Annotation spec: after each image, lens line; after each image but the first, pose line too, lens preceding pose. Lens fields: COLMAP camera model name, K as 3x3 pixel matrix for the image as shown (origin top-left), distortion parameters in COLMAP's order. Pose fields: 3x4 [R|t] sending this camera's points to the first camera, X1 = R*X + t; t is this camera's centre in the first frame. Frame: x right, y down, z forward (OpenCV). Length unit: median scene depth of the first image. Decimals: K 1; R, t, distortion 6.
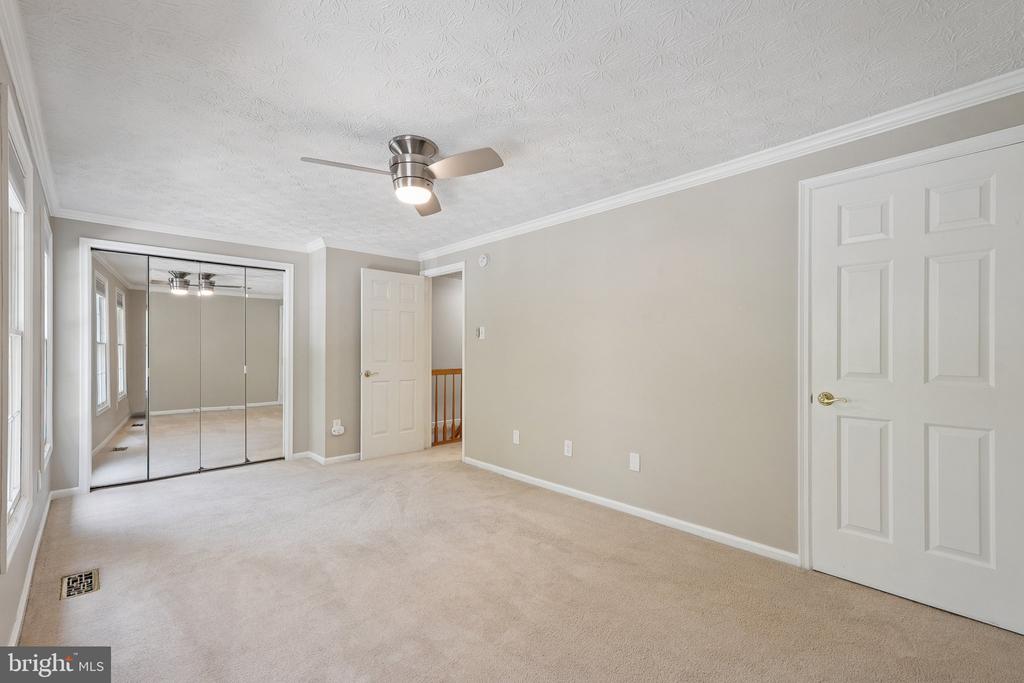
lens RADIAL K [[445.7, 0, 511.0], [0, 445.7, 347.4], [0, 0, 1]] dist [0.002971, 0.000274]
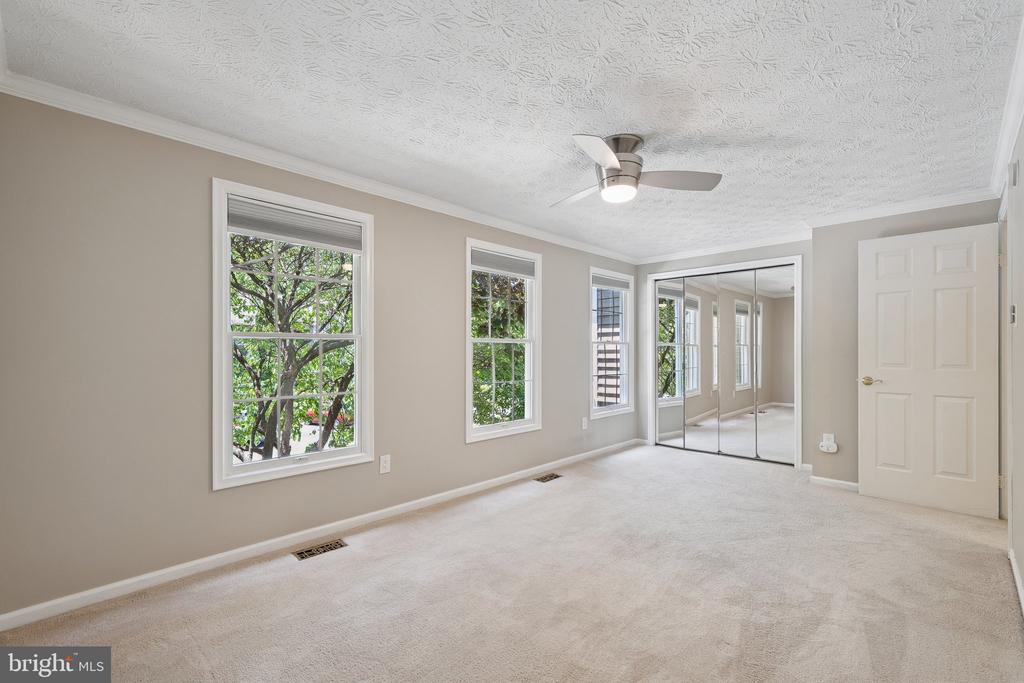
lens RADIAL K [[445.7, 0, 511.0], [0, 445.7, 347.4], [0, 0, 1]] dist [0.002971, 0.000274]
pose [[0.036490, -0.007479, -0.999306, 0.507143], [0.003441, 0.999967, -0.007358, 0.008376], [0.999328, -0.003171, 0.036514, 0.475337]]
